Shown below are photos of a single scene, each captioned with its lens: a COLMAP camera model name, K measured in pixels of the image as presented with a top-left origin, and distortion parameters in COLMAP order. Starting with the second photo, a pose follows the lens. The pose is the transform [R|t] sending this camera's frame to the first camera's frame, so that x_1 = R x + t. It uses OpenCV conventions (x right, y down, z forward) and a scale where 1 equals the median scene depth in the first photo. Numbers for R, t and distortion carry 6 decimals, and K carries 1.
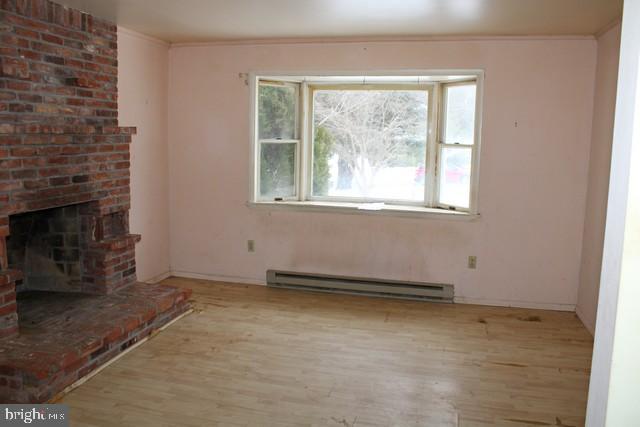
lens RADIAL K [[541.9, 0, 318.4], [0, 541.9, 206.1], [0, 0, 1]] dist [-0.162151, 0.154050]
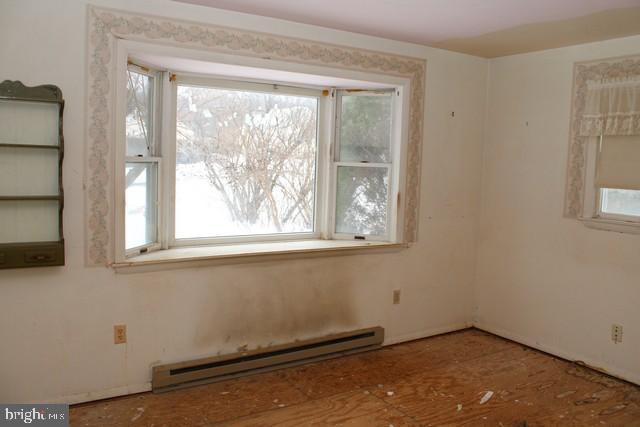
lens RADIAL K [[541.9, 0, 318.4], [0, 541.9, 206.1], [0, 0, 1]] dist [-0.162151, 0.154050]
pose [[0.667513, -0.062510, 0.741970, -0.425750], [0.079388, 0.996765, 0.012554, -0.062543], [-0.740354, 0.050524, 0.670316, 0.467372]]
